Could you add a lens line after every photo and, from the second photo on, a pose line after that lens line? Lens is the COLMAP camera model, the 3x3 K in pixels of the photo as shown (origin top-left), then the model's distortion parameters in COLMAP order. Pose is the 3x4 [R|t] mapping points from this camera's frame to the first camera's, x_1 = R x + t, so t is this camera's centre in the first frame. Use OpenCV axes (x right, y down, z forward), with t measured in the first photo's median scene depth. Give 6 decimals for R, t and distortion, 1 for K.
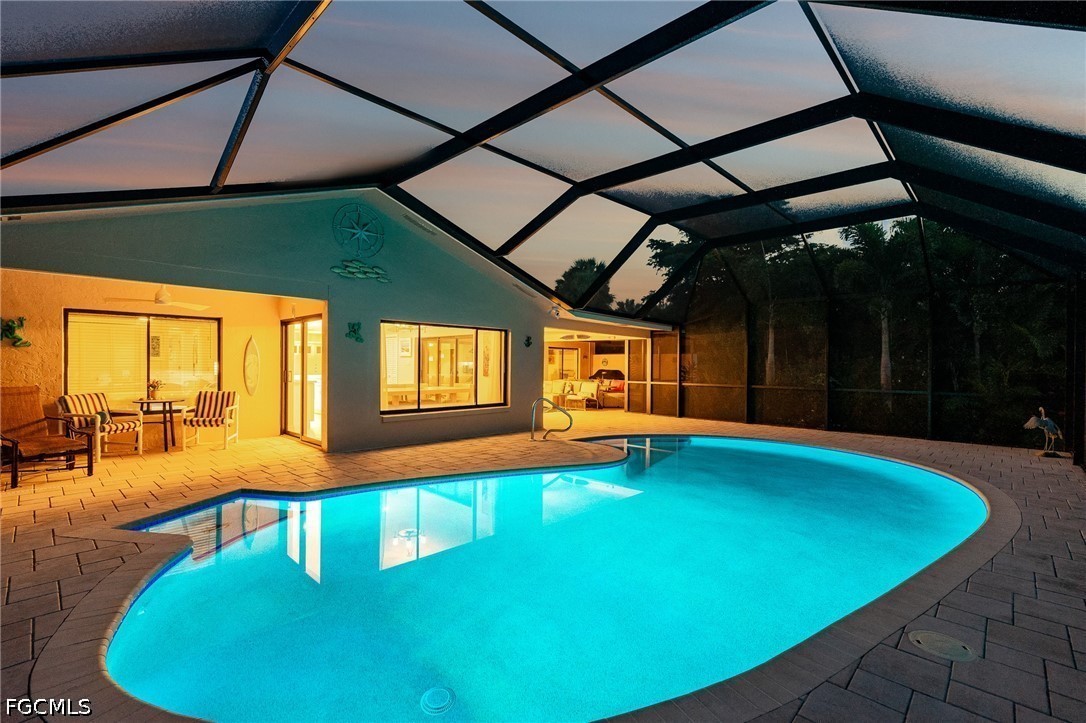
lens RADIAL K [[488.2, 0, 542.6], [0, 488.2, 366.0], [0, 0, 1]] dist [0.004190, -0.000867]
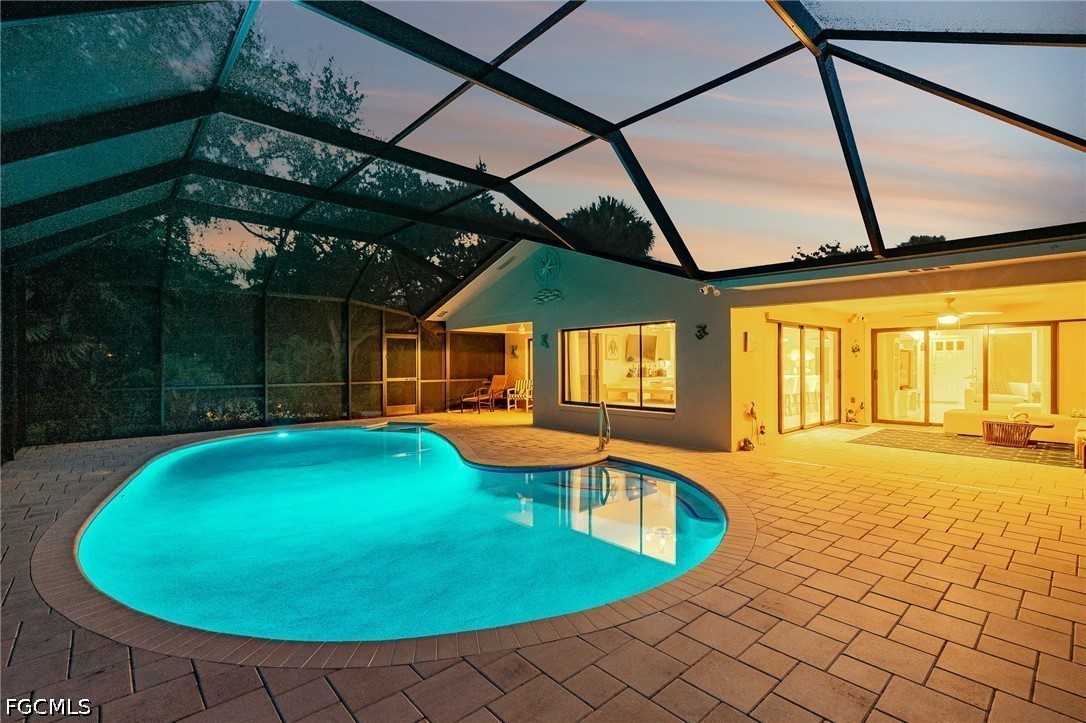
lens RADIAL K [[488.2, 0, 540.0], [0, 488.2, 363.3], [0, 0, 1]] dist [0.004190, -0.000867]
pose [[-0.078230, -0.011050, -0.996874, 0.969405], [0.001649, 0.999936, -0.011214, 0.008482], [0.996934, -0.002521, -0.078207, 1.063439]]
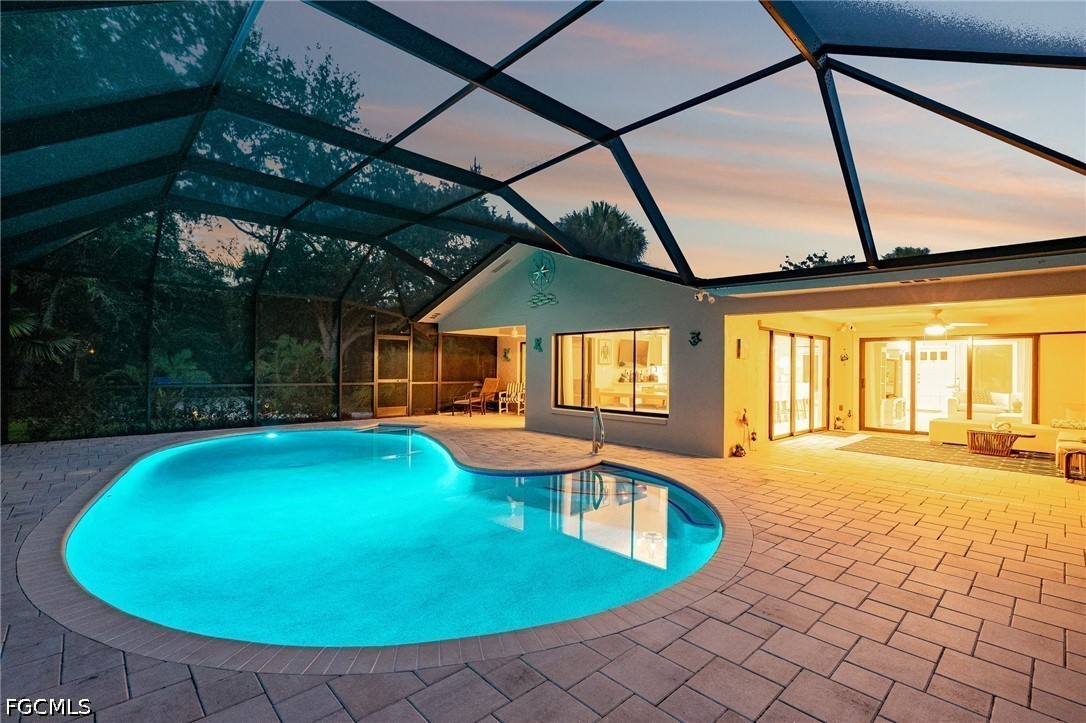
lens RADIAL K [[488.2, 0, 541.3], [0, 488.2, 361.3], [0, 0, 1]] dist [0.004190, -0.000867]
pose [[-0.055302, -0.023159, -0.998201, 0.969531], [-0.013478, 0.999657, -0.022446, 0.008525], [0.998379, 0.012212, -0.055595, 1.054627]]
